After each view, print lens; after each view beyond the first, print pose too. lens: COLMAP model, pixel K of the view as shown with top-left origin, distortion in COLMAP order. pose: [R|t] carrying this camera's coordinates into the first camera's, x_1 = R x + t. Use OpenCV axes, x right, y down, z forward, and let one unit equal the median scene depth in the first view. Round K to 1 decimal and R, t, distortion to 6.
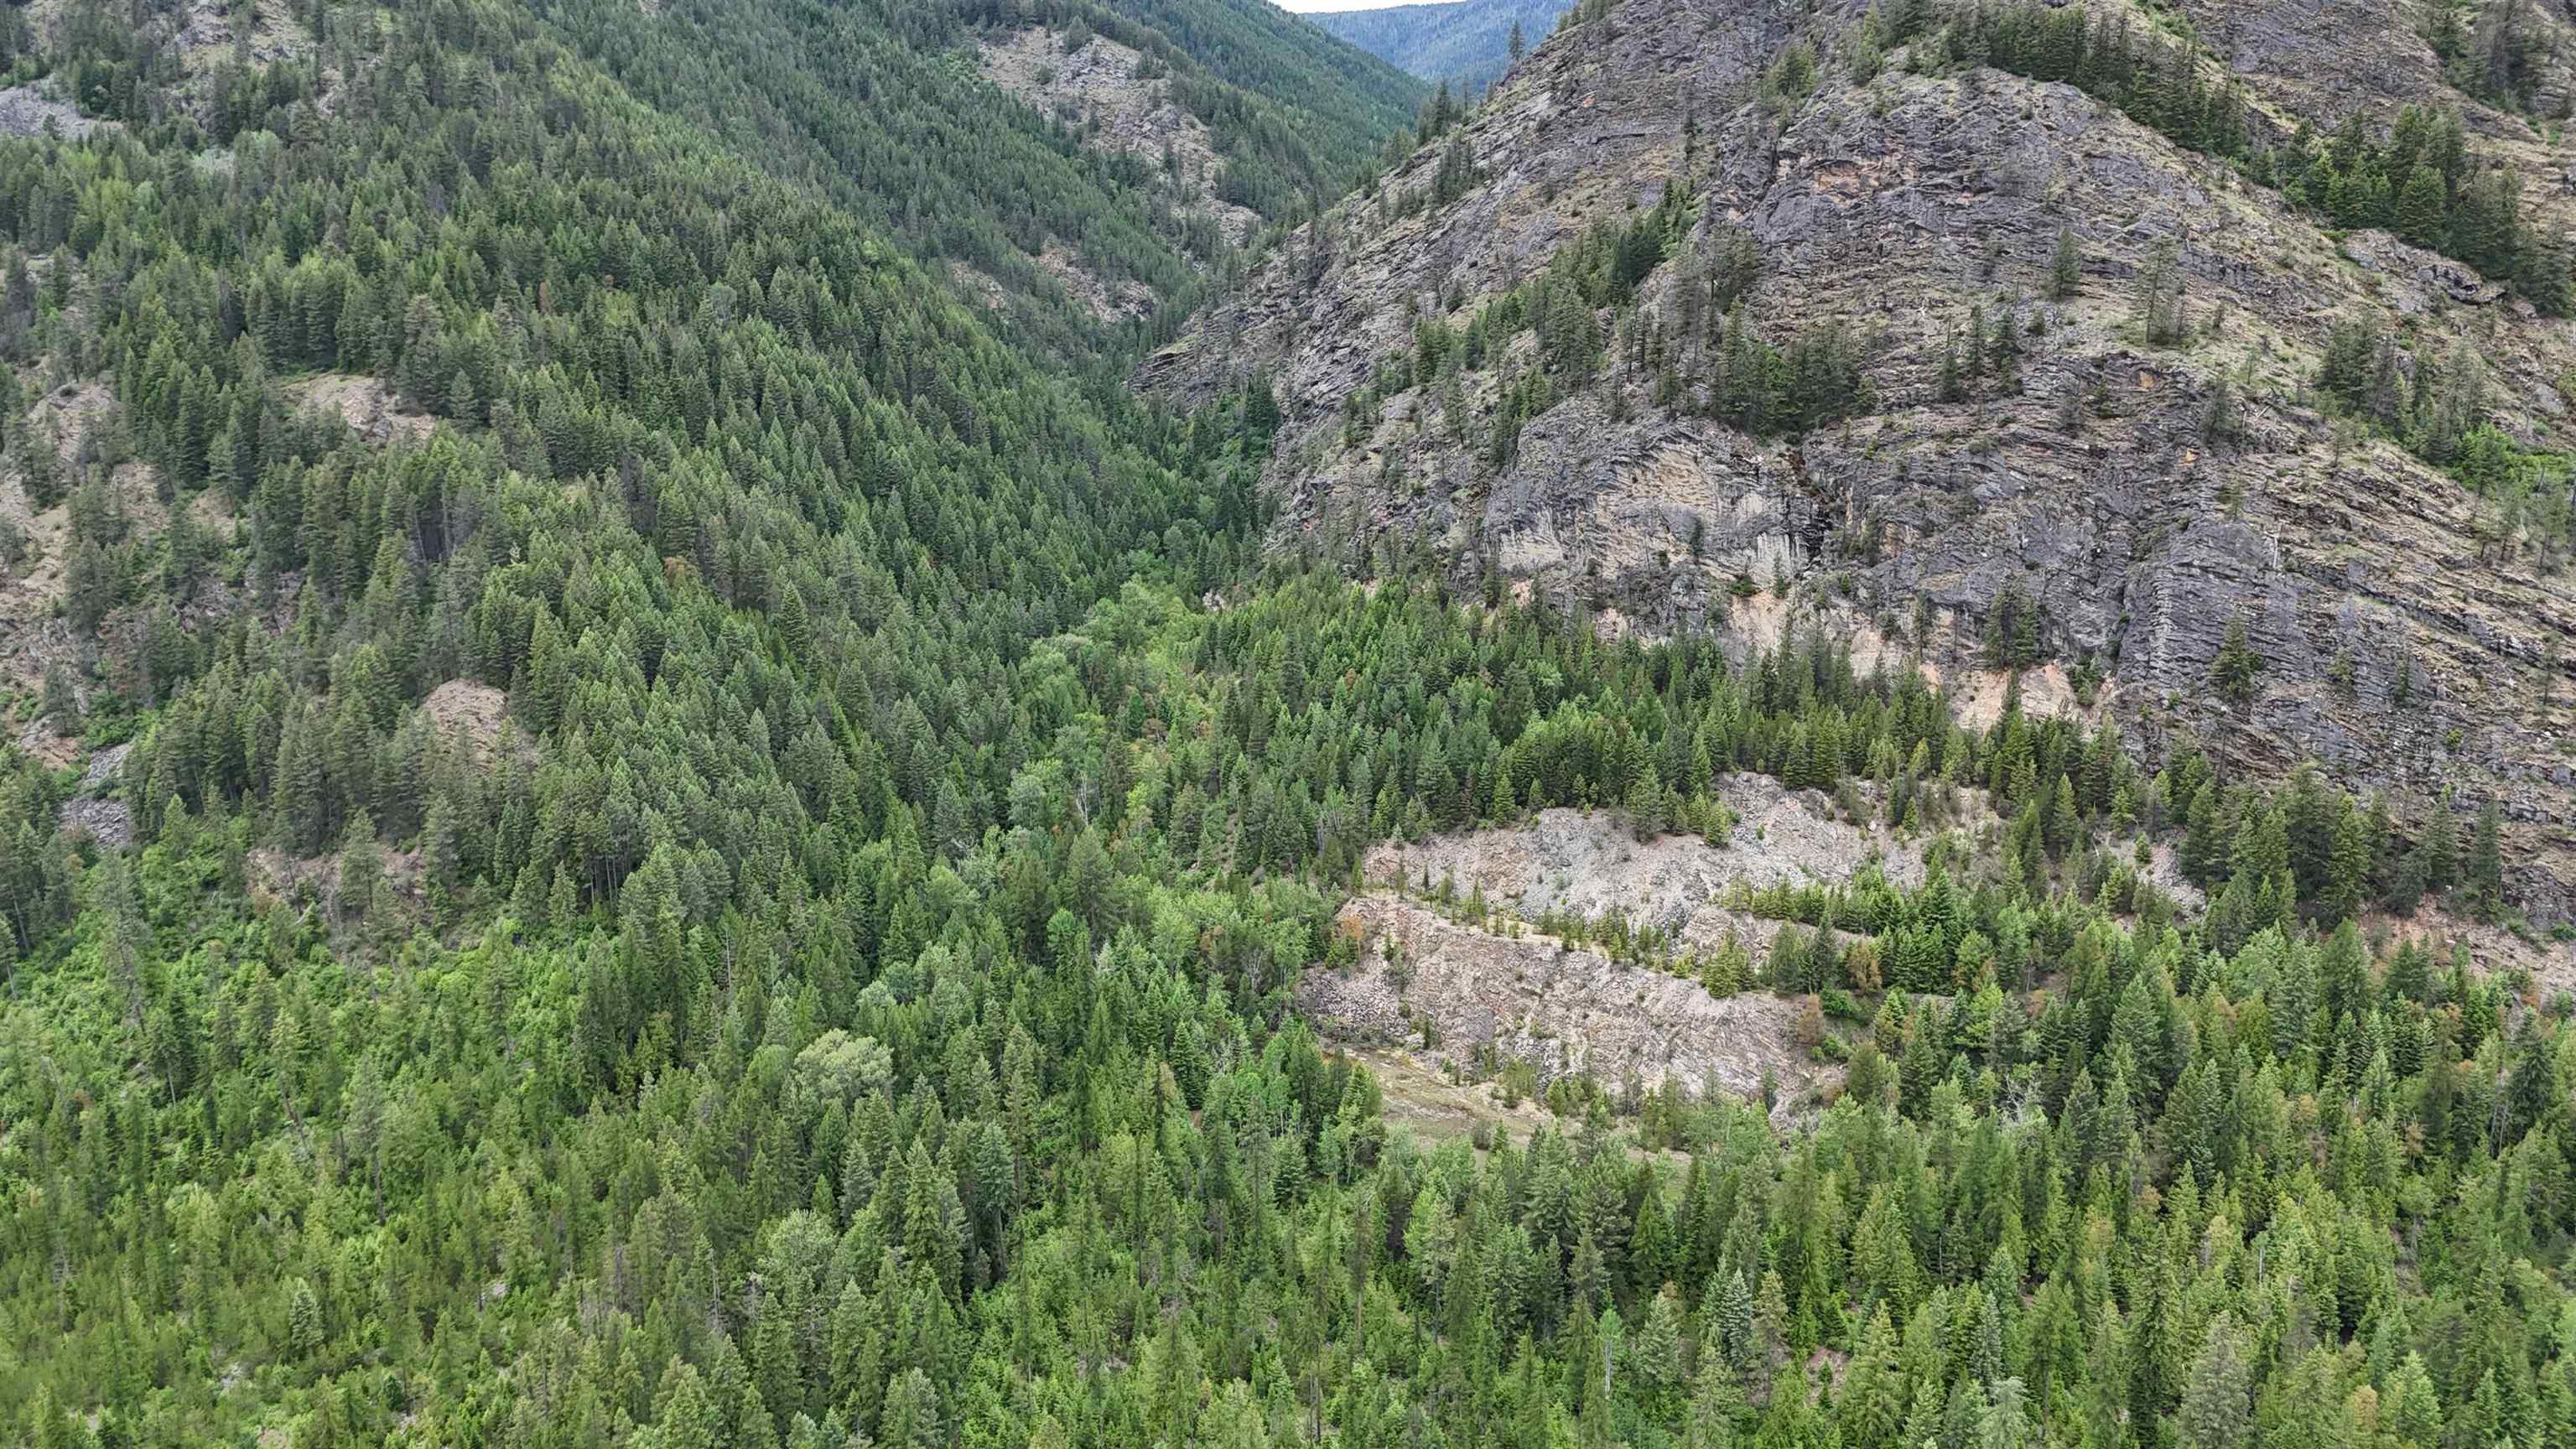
lens RADIAL K [[1890.3, 0, 1294.3], [0, 1890.3, 720.5], [0, 0, 1]] dist [0.085045, -0.082502]
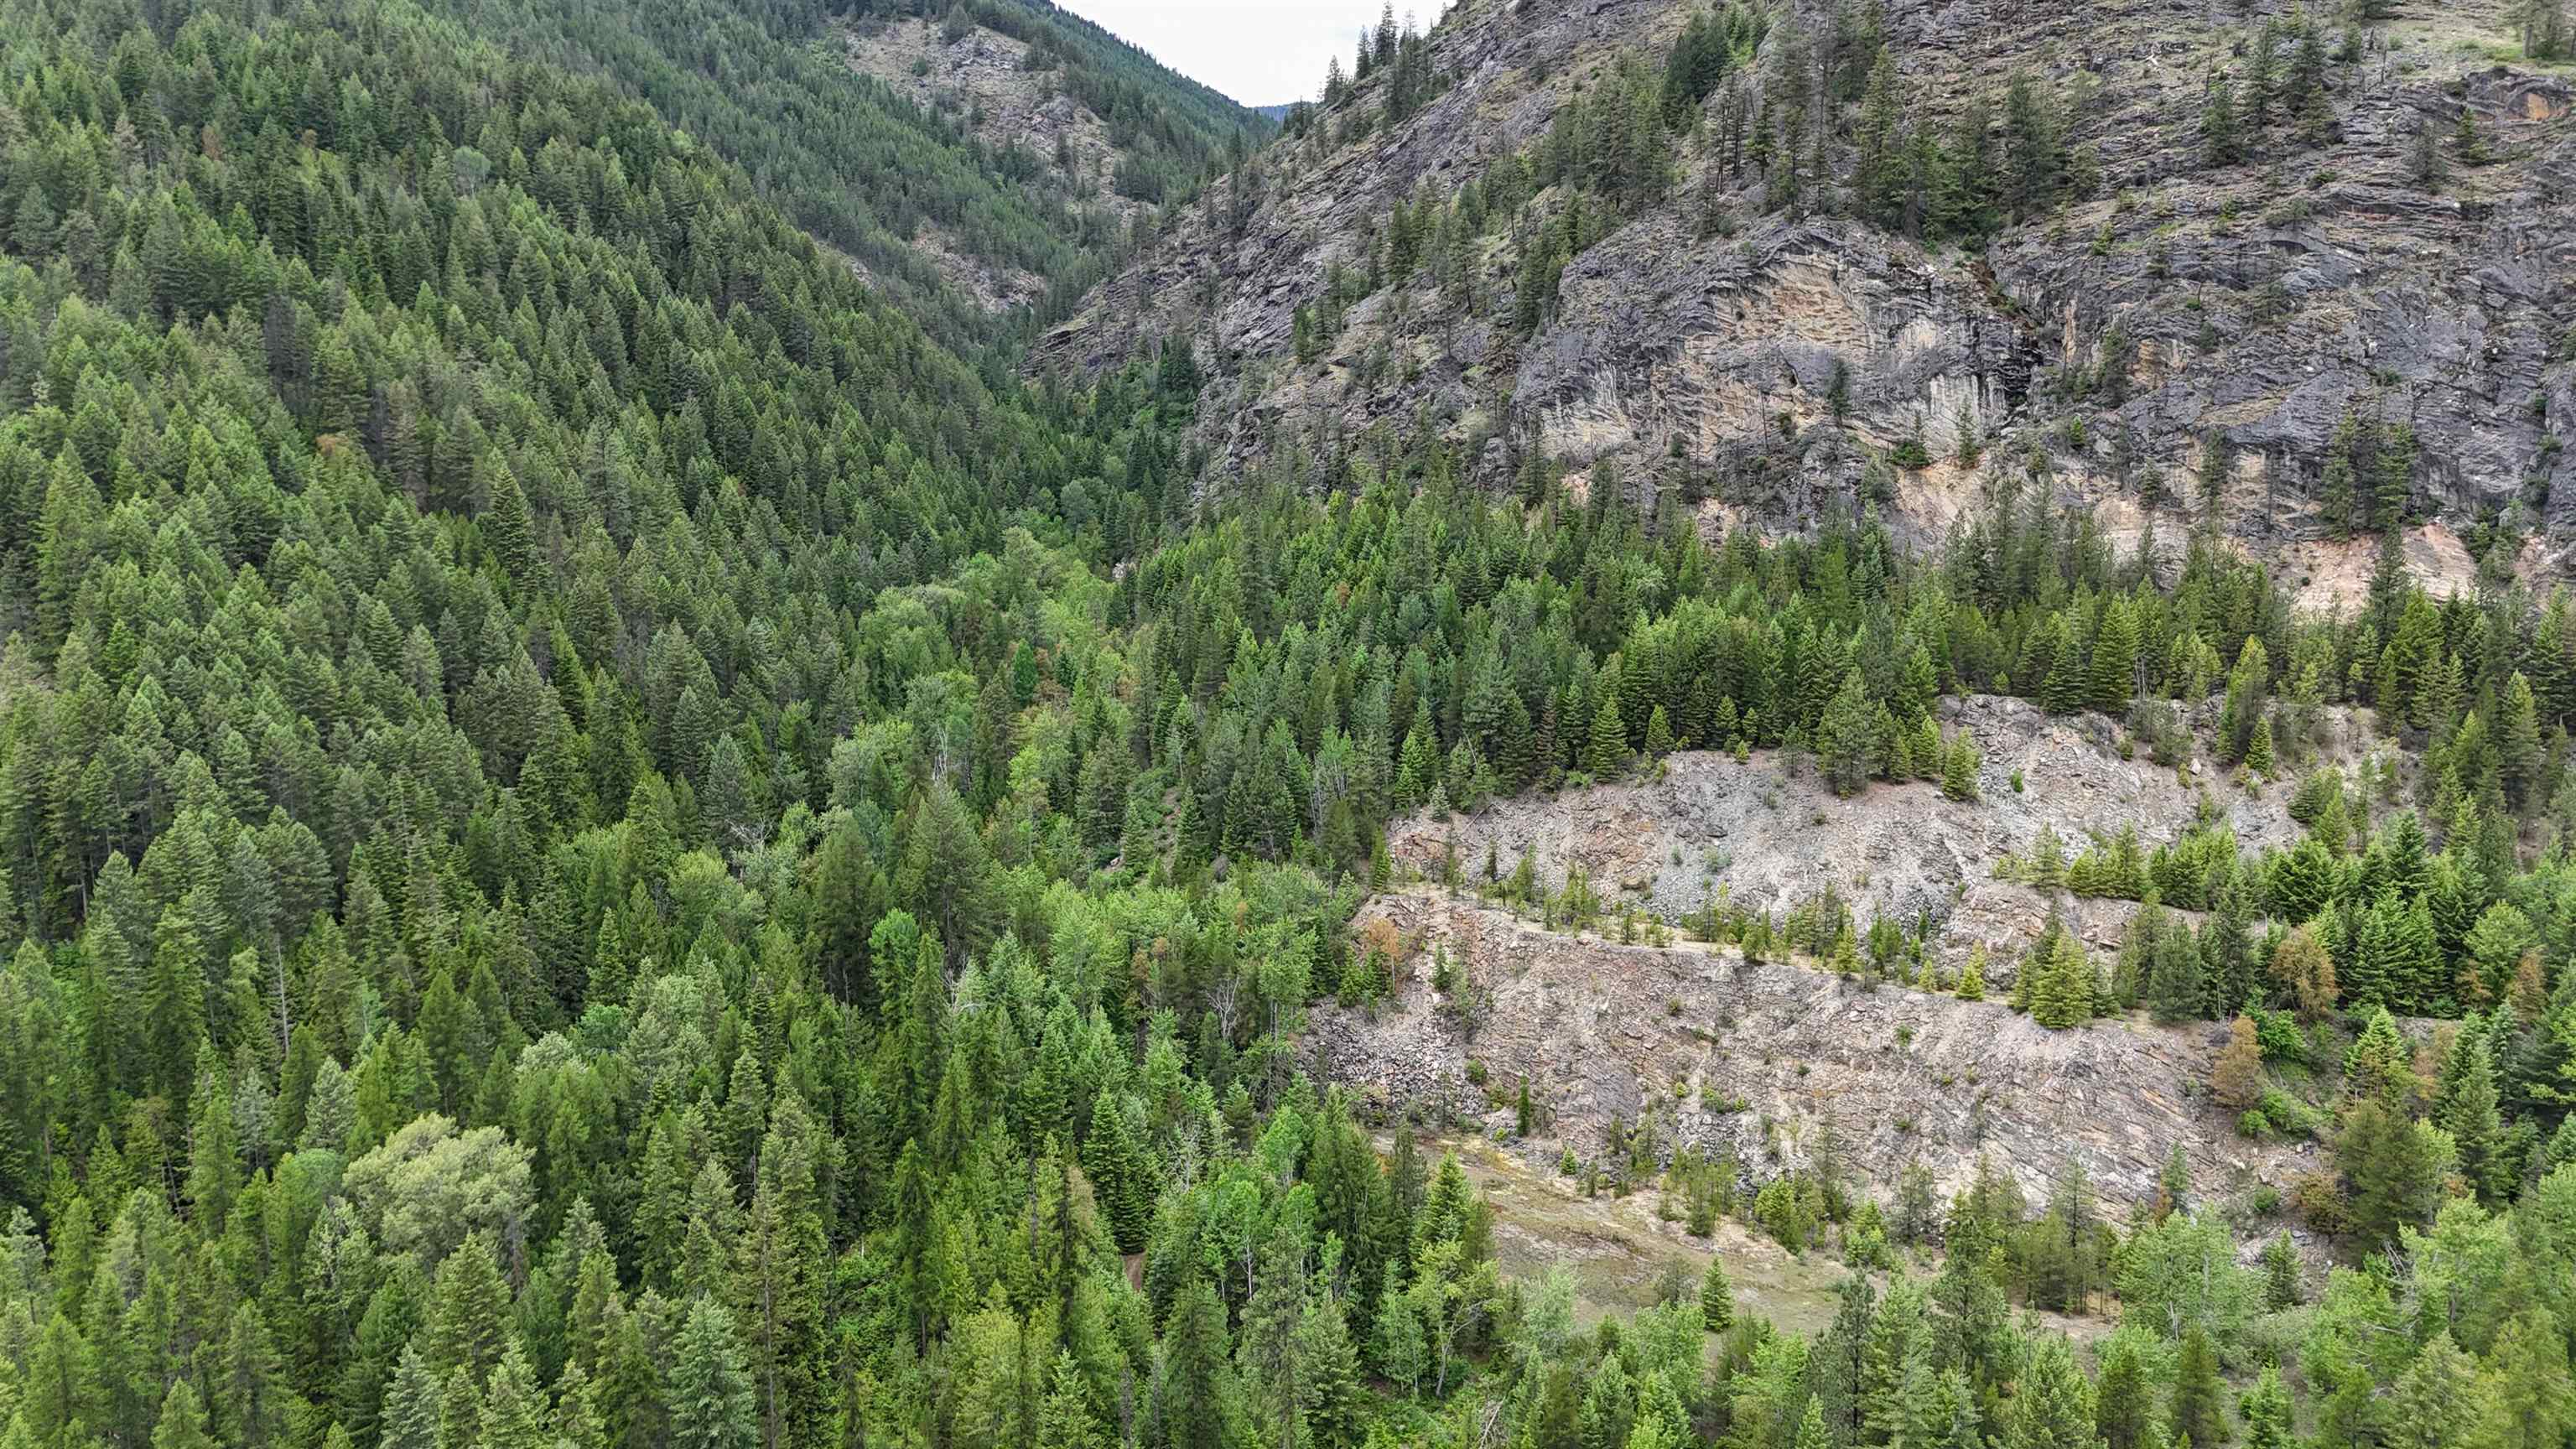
lens RADIAL K [[1890.3, 0, 1292.9], [0, 1890.3, 719.3], [0, 0, 1]] dist [0.085045, -0.082502]
pose [[0.998456, -0.010055, 0.054623, -0.026597], [0.013344, 0.998098, -0.060177, 0.066422], [-0.053915, 0.060813, 0.996692, 0.343830]]
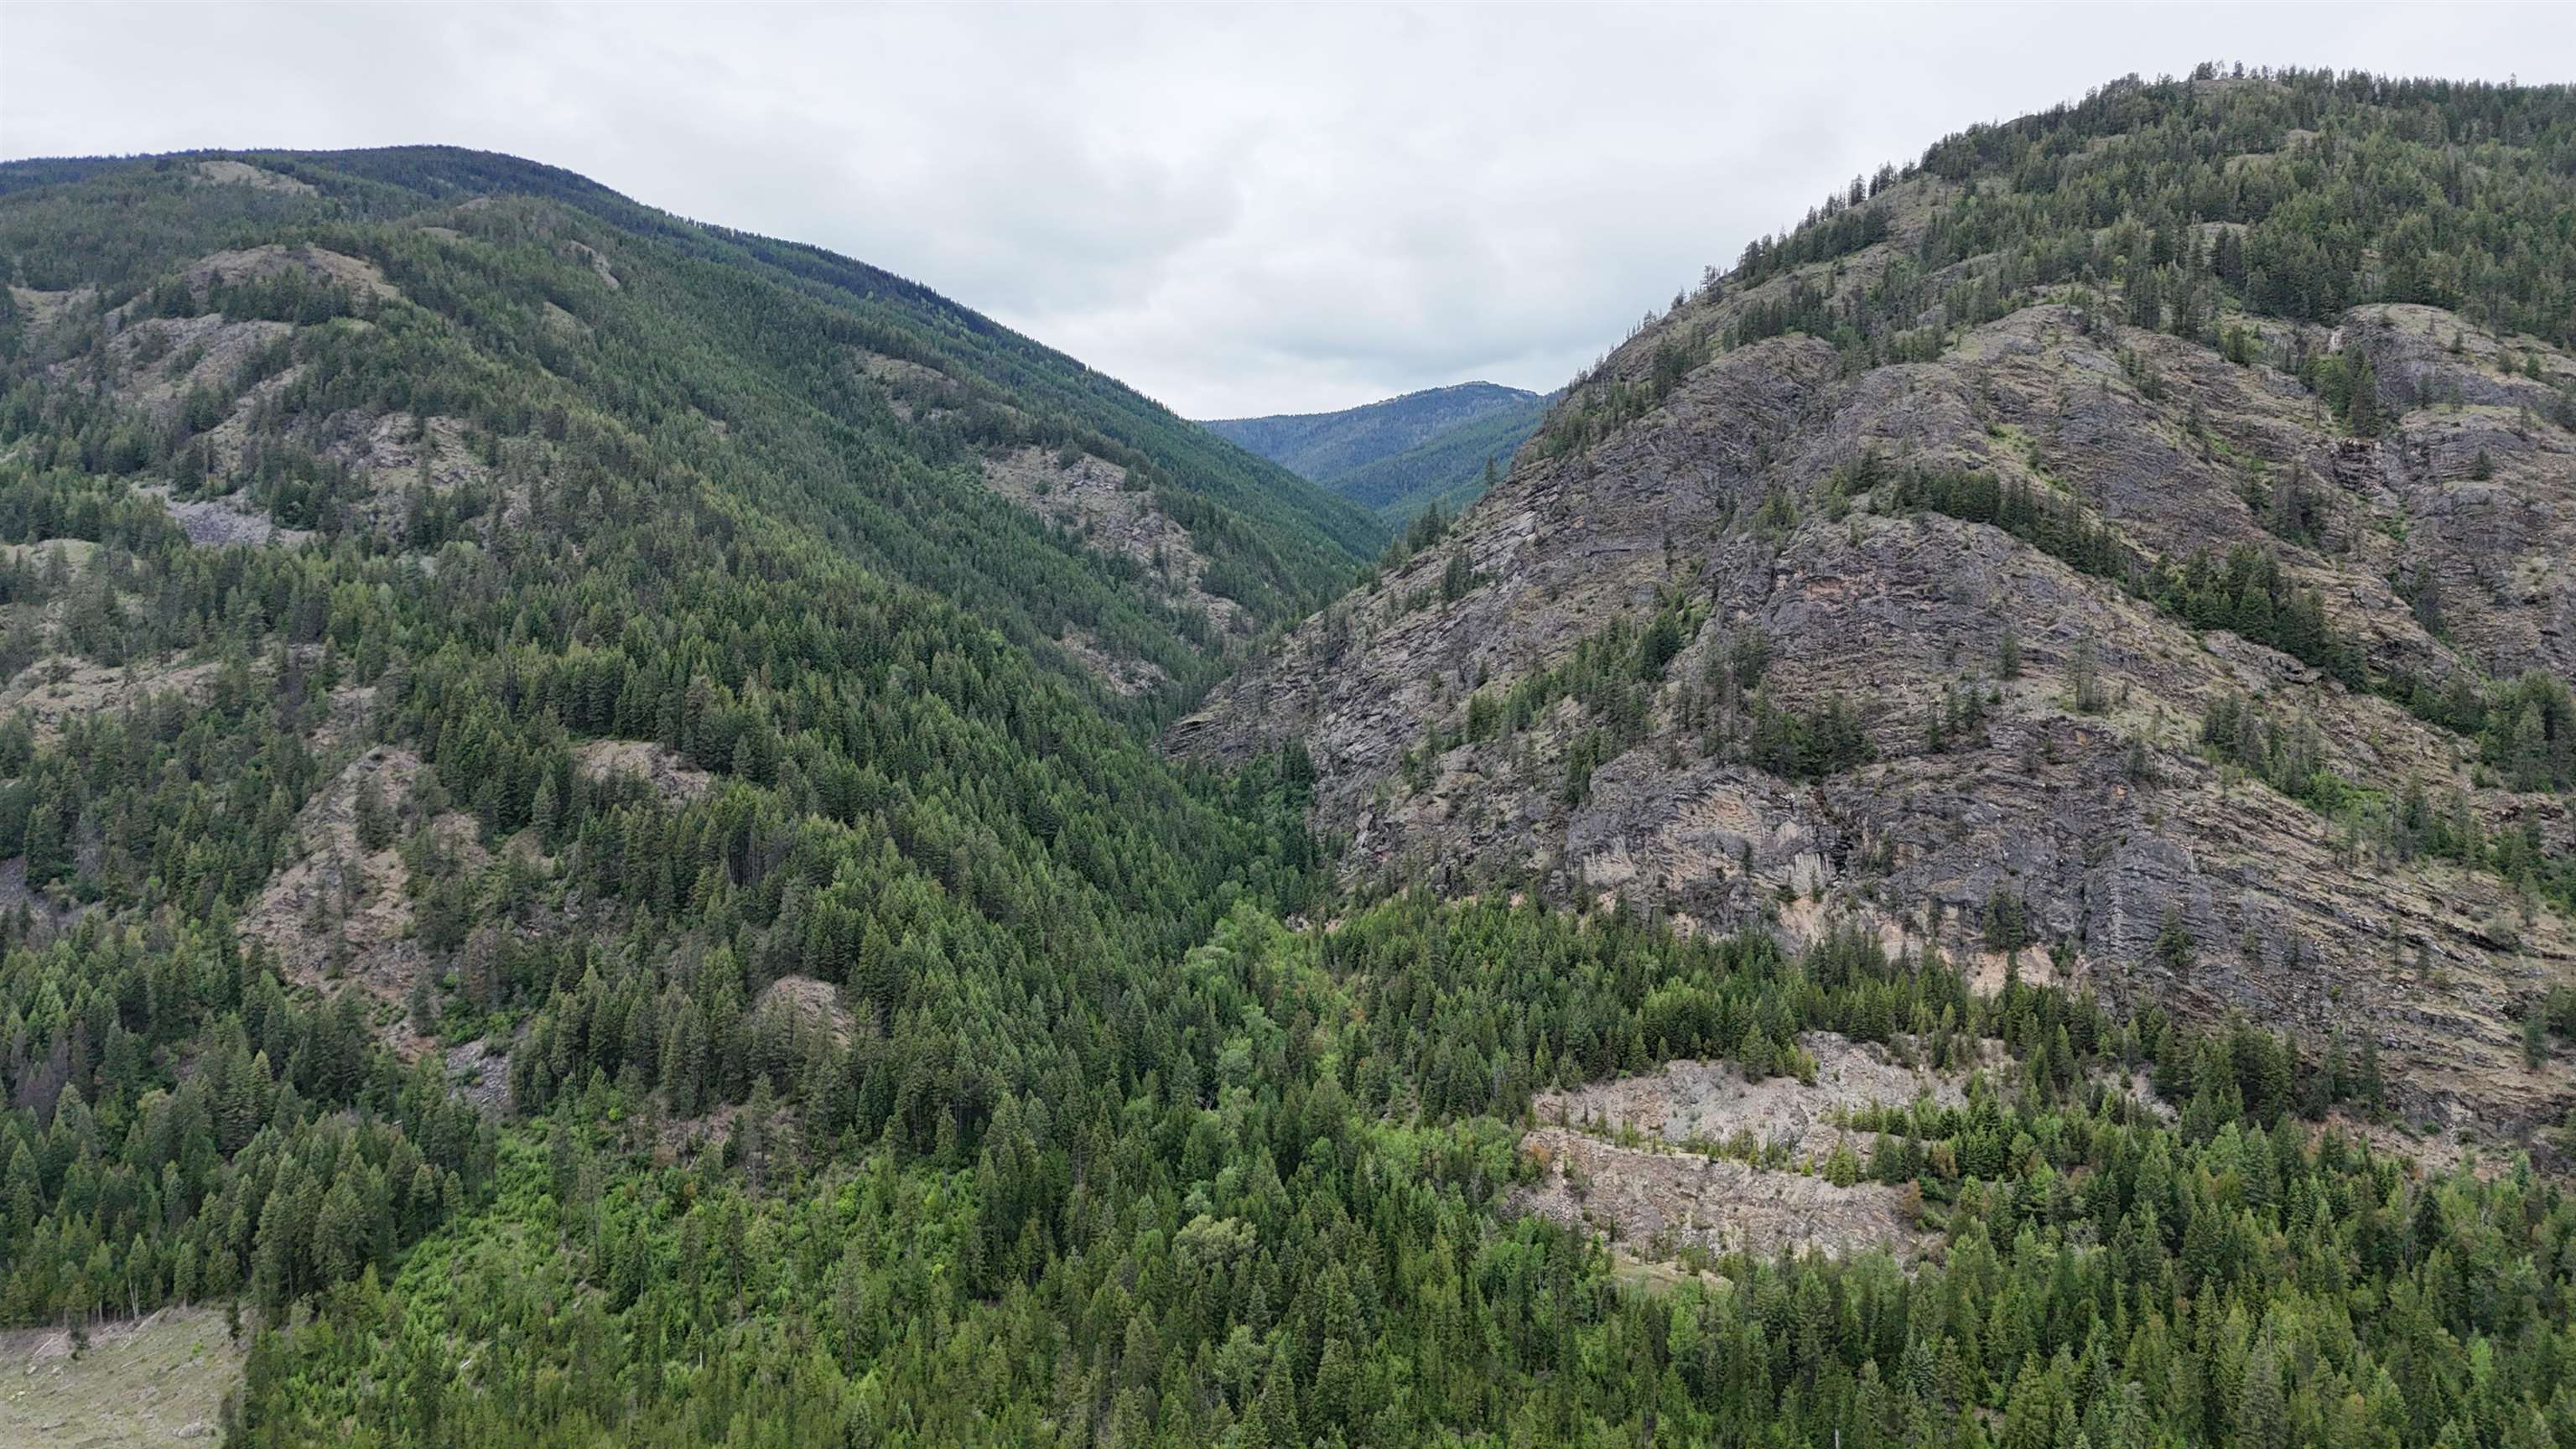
lens RADIAL K [[1890.3, 0, 1294.9], [0, 1890.3, 718.3], [0, 0, 1]] dist [0.085045, -0.082502]
pose [[0.996748, -0.001414, 0.080566, -0.208712], [0.017110, 0.980759, -0.194471, 0.060461], [-0.078741, 0.195217, 0.977594, -0.270164]]
